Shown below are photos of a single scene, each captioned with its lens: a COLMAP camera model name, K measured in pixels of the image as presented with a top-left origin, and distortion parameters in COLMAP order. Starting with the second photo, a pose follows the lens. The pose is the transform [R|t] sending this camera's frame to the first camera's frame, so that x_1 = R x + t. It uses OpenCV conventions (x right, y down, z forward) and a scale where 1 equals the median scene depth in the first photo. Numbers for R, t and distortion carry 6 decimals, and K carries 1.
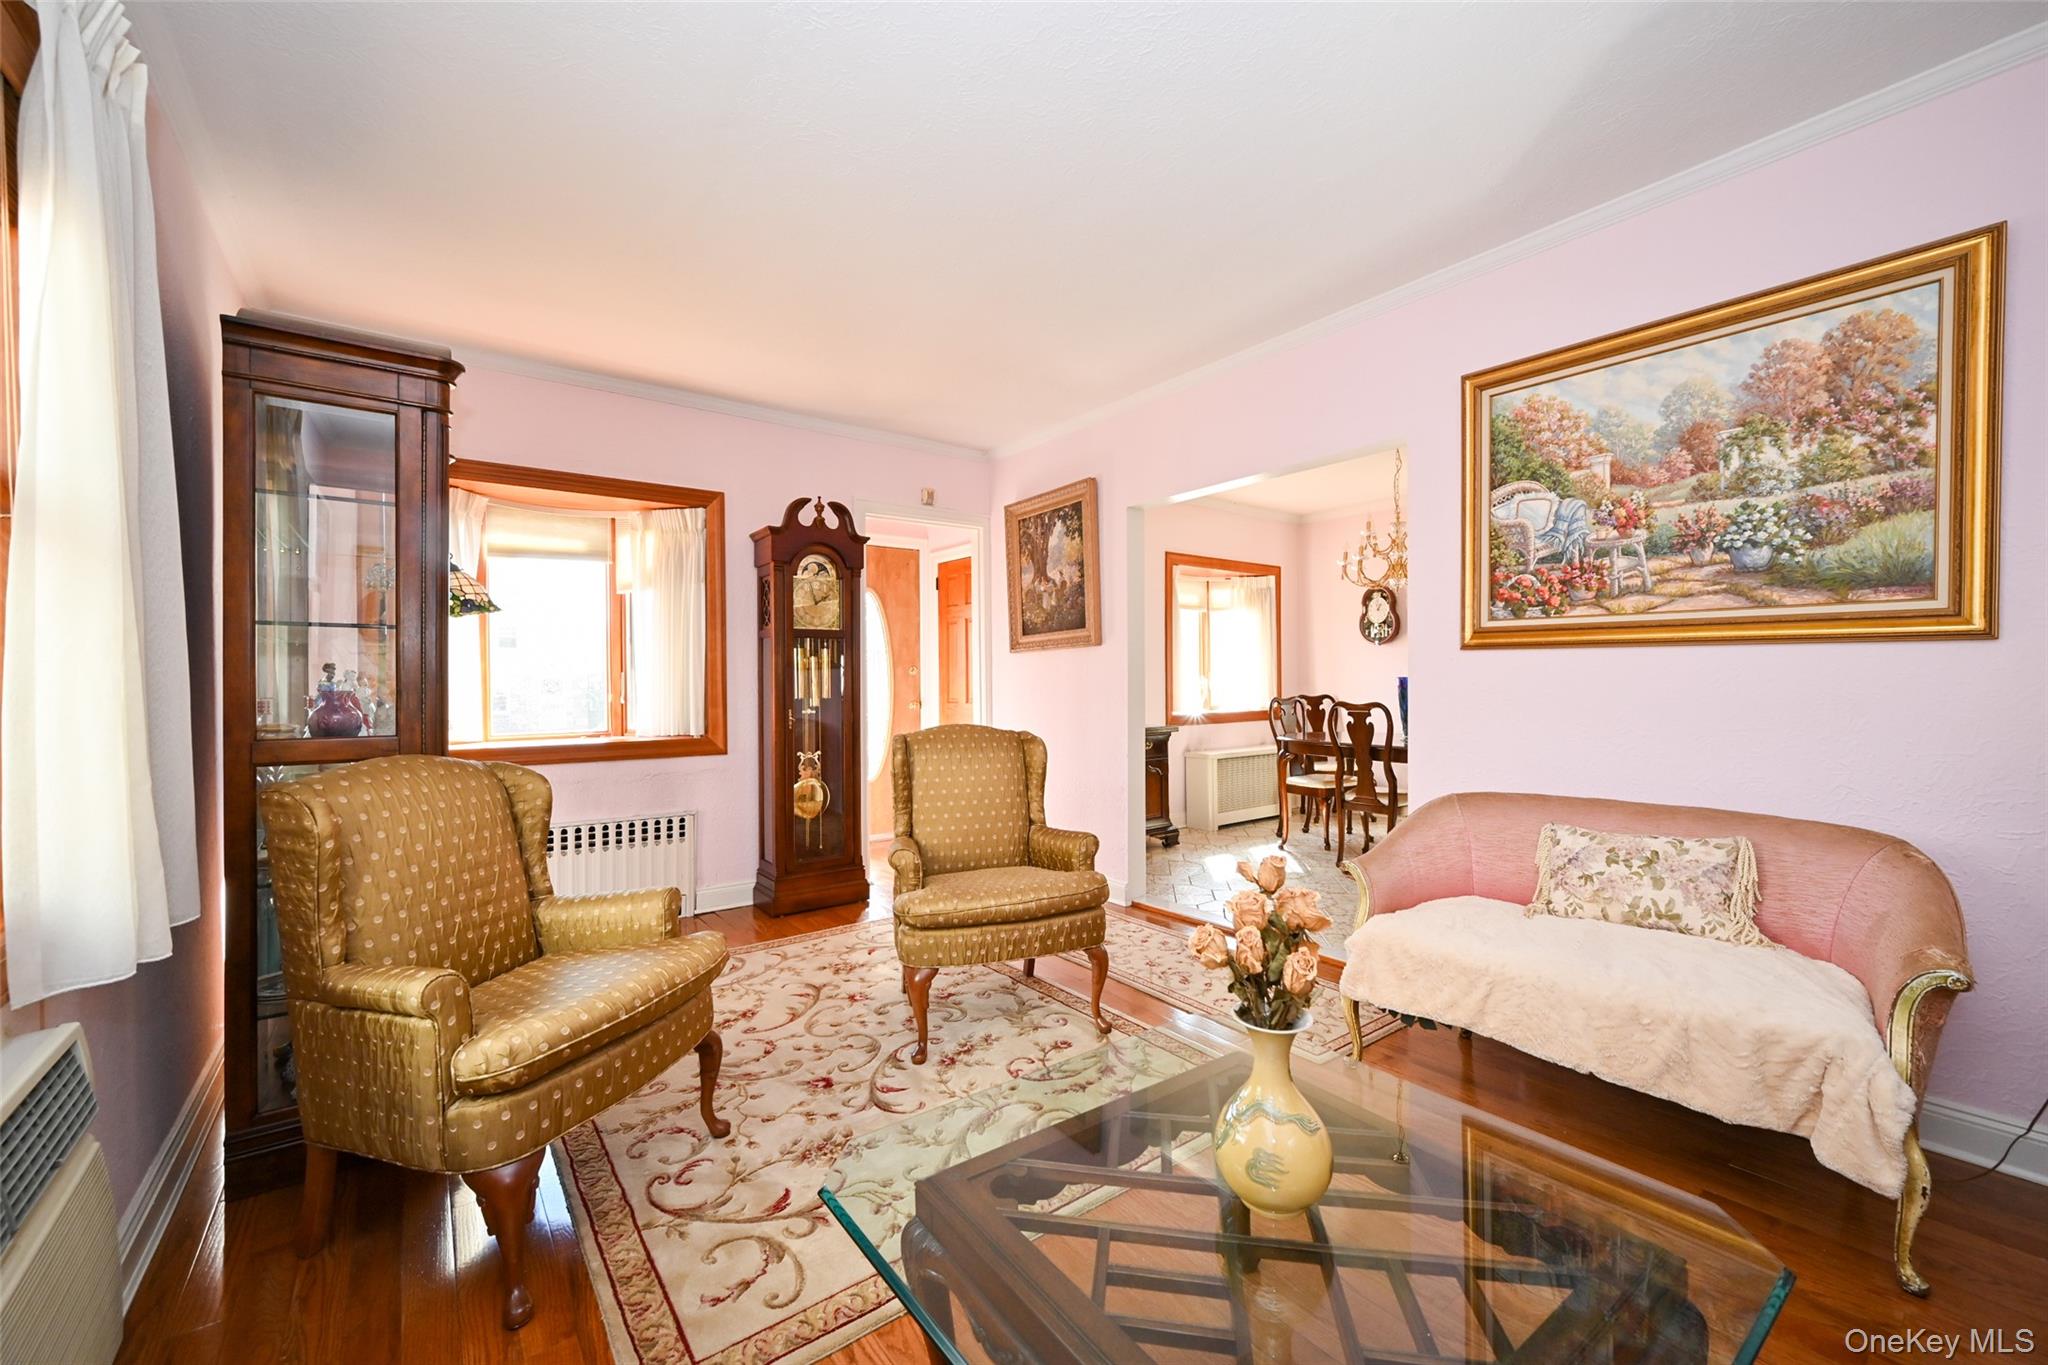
lens RADIAL K [[805.4, 0, 1024.5], [0, 805.4, 683.6], [0, 0, 1]] dist [-0.001628, 0.001250]
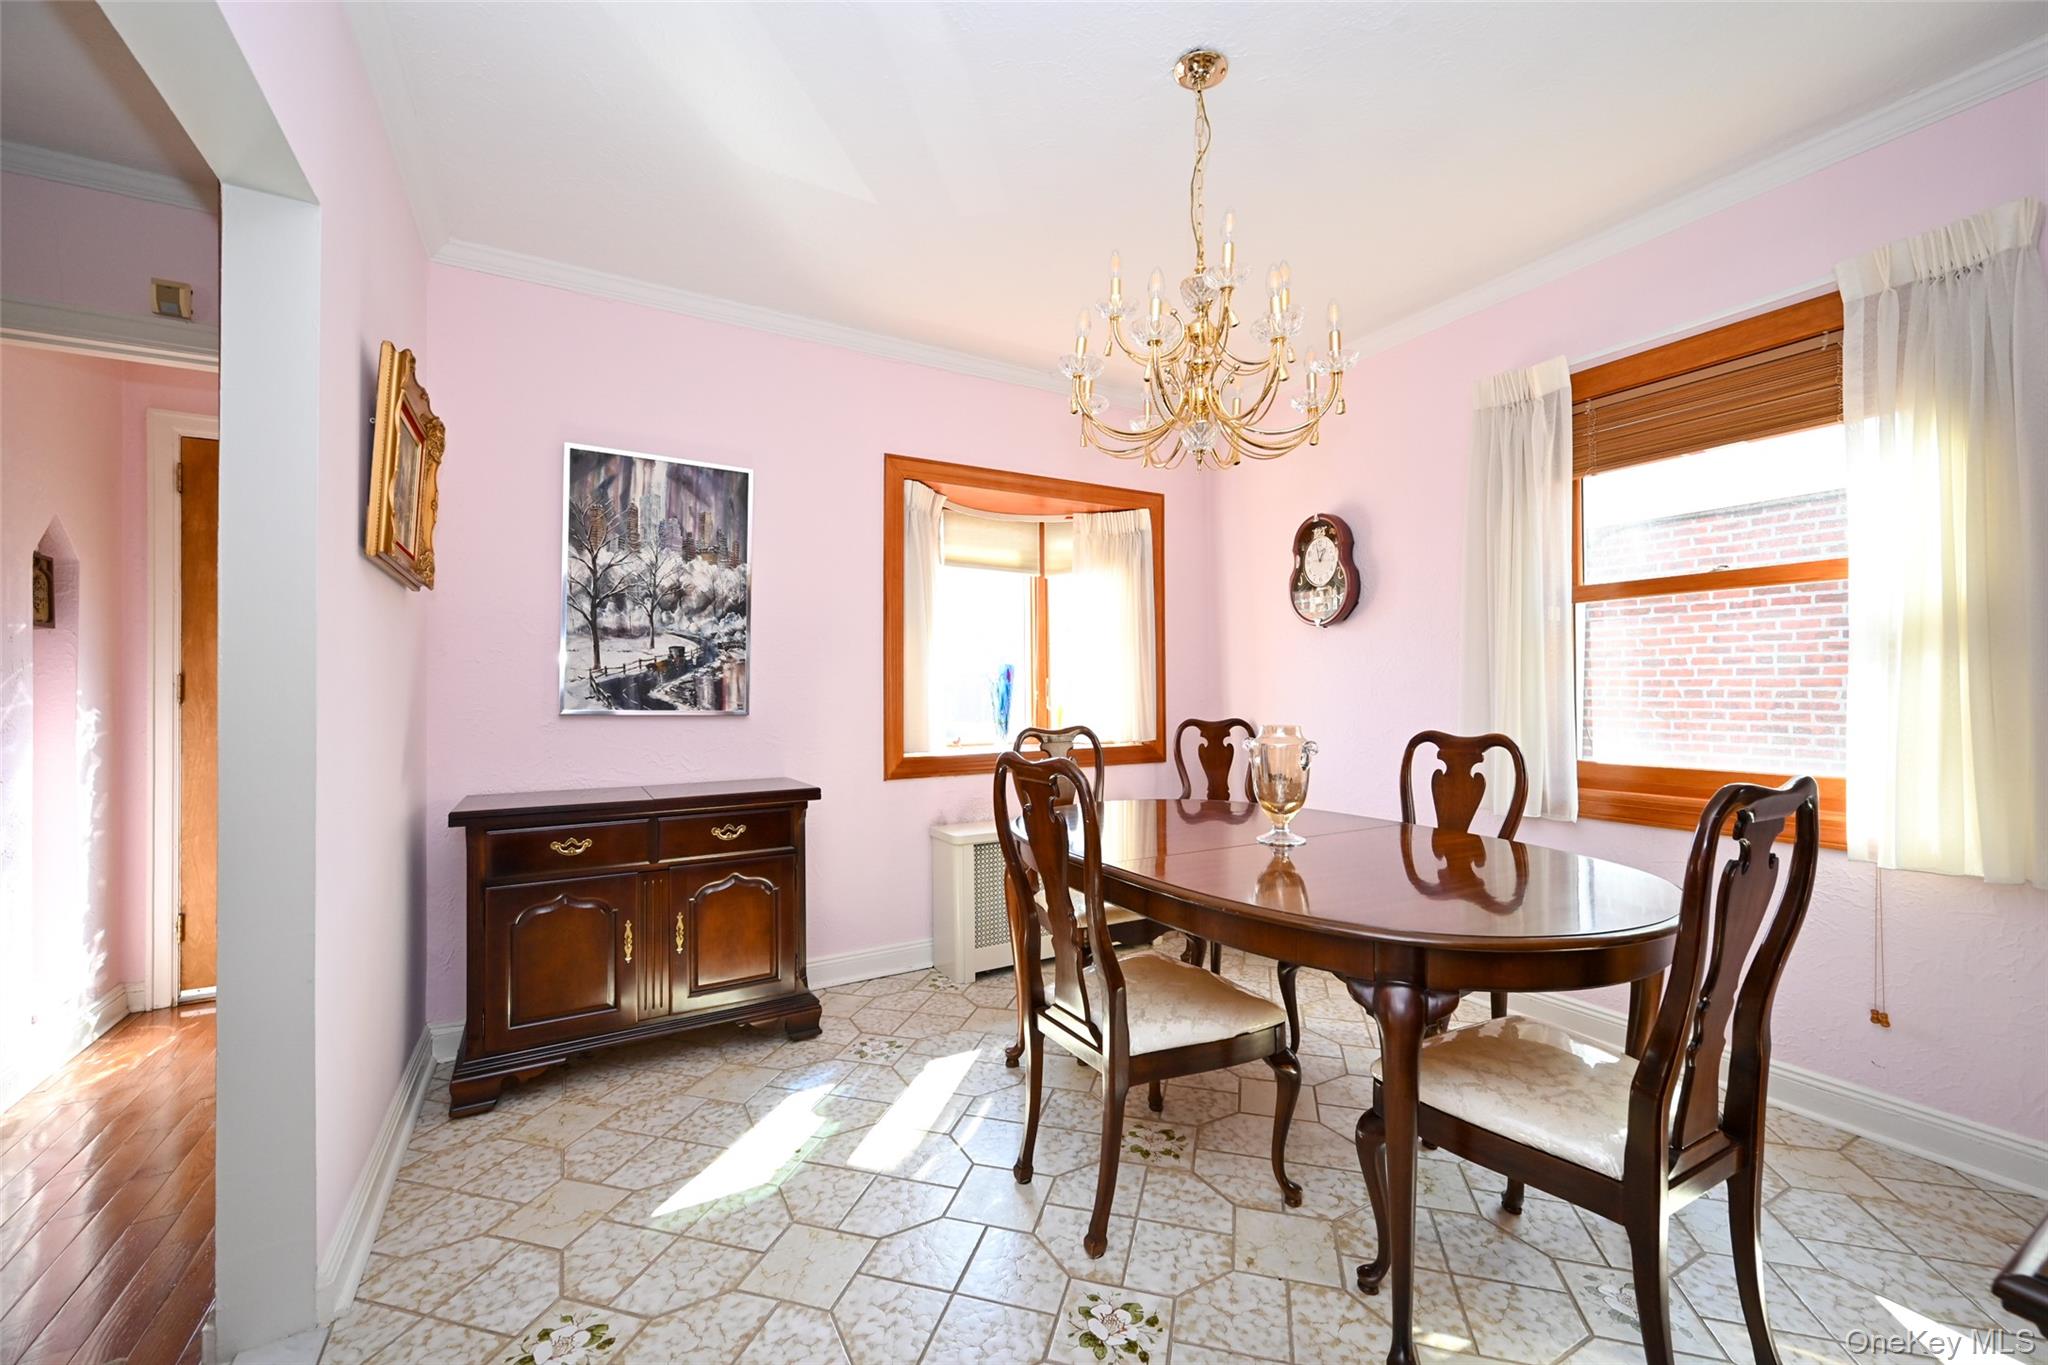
lens RADIAL K [[805.4, 0, 1030.4], [0, 805.4, 684.5], [0, 0, 1]] dist [-0.001628, 0.001250]
pose [[0.990498, -0.000624, -0.137526, 0.499746], [-0.001031, 0.999928, -0.011962, -0.004864], [0.137523, 0.011990, 0.990426, 0.696302]]
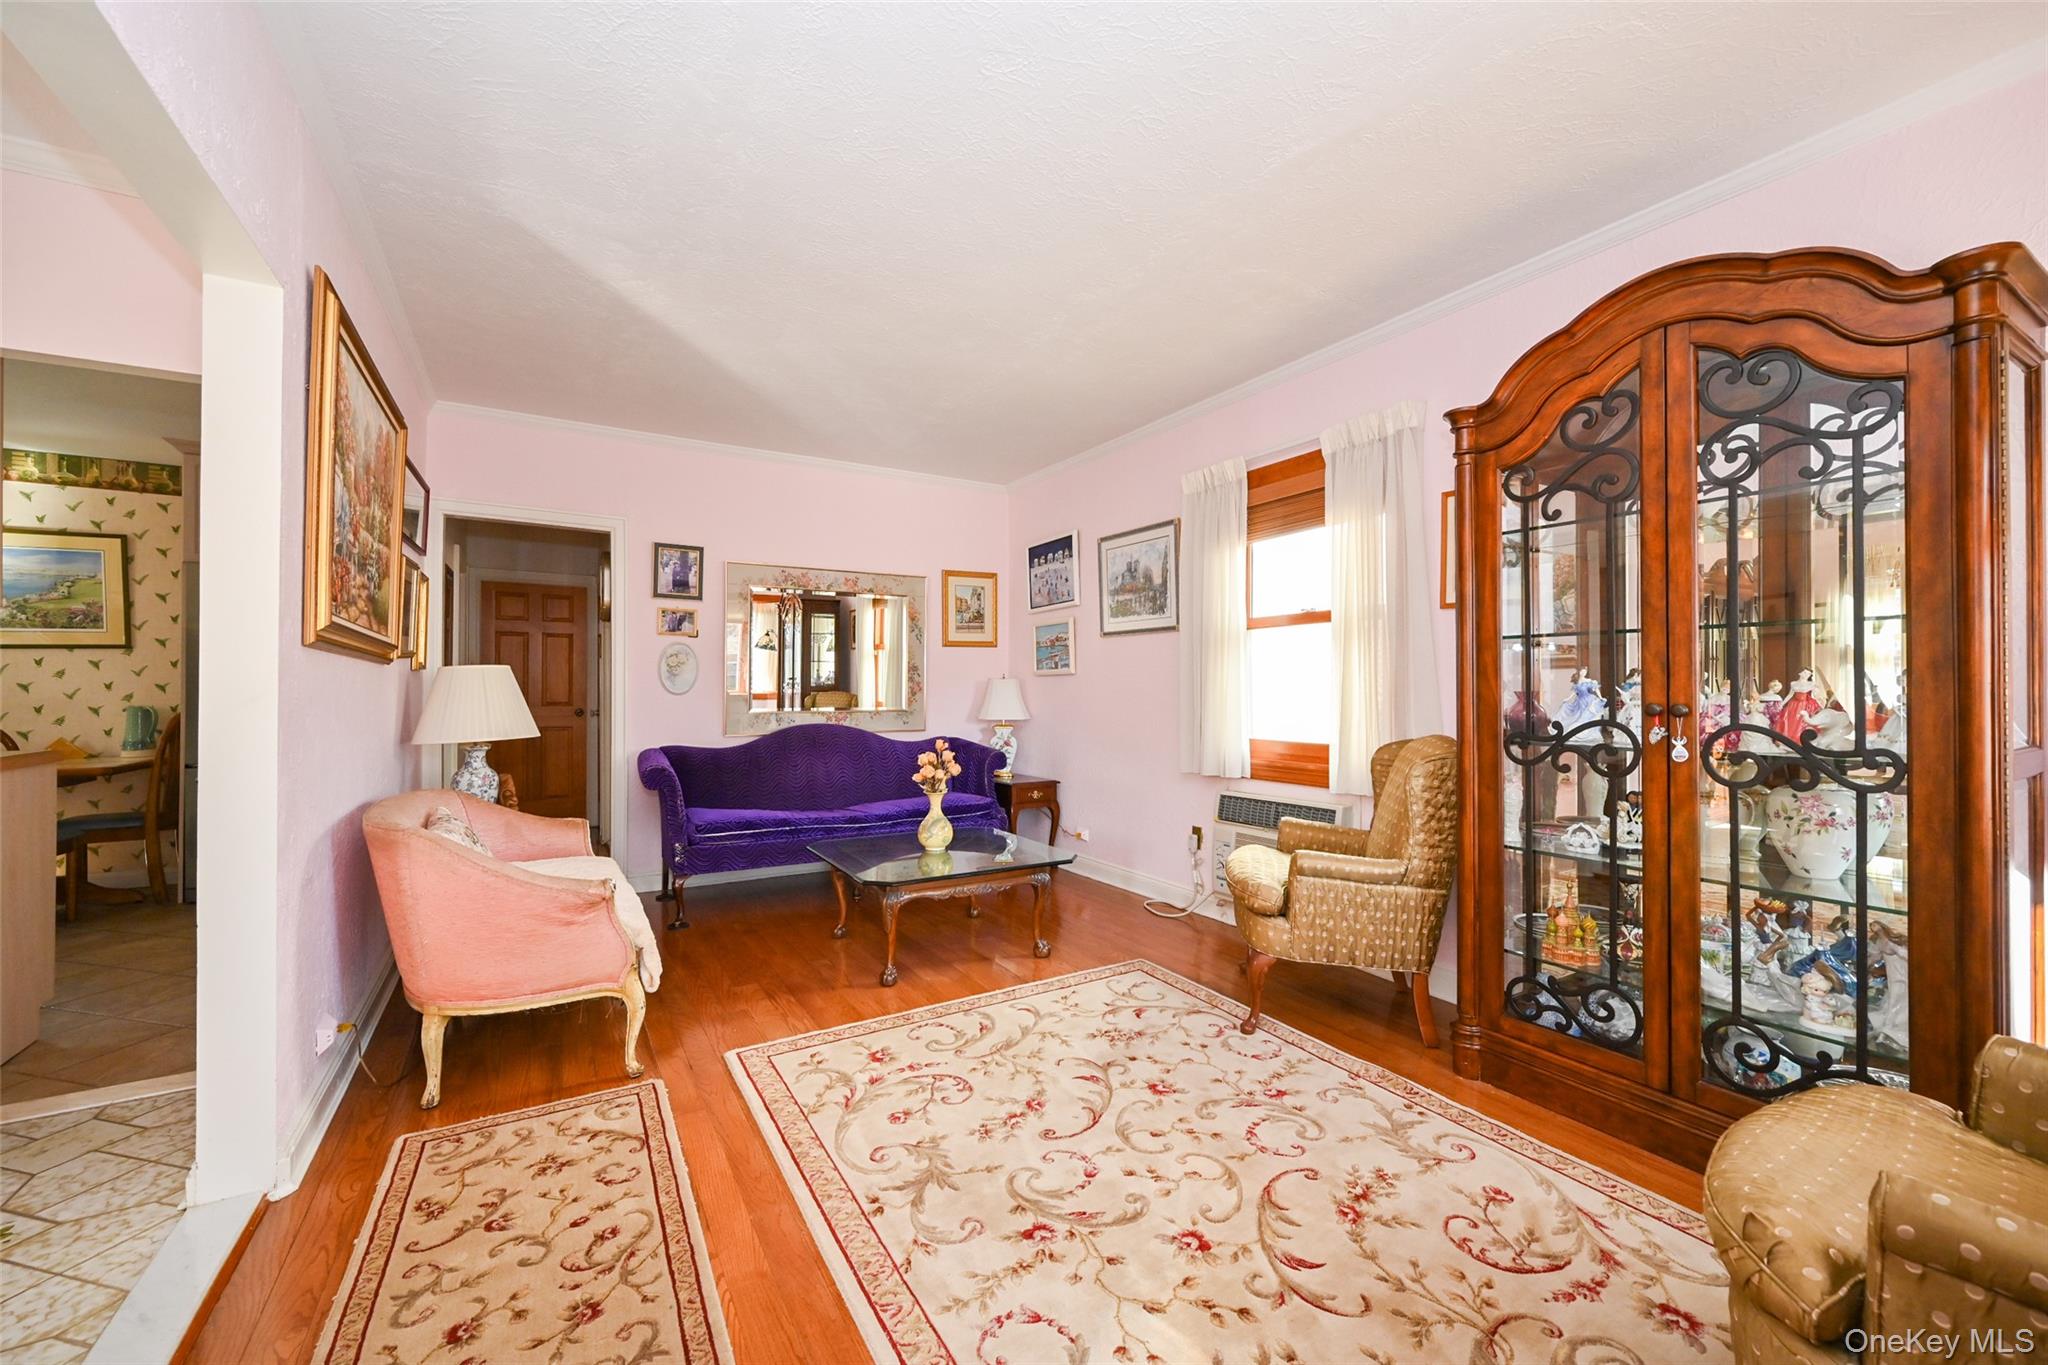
lens RADIAL K [[805.4, 0, 1020.1], [0, 805.4, 681.4], [0, 0, 1]] dist [-0.001628, 0.001250]
pose [[-0.993325, 0.011327, 0.114788, -0.107485], [0.010555, 0.999917, -0.007324, -0.002102], [-0.114861, -0.006064, -0.993363, 1.084936]]
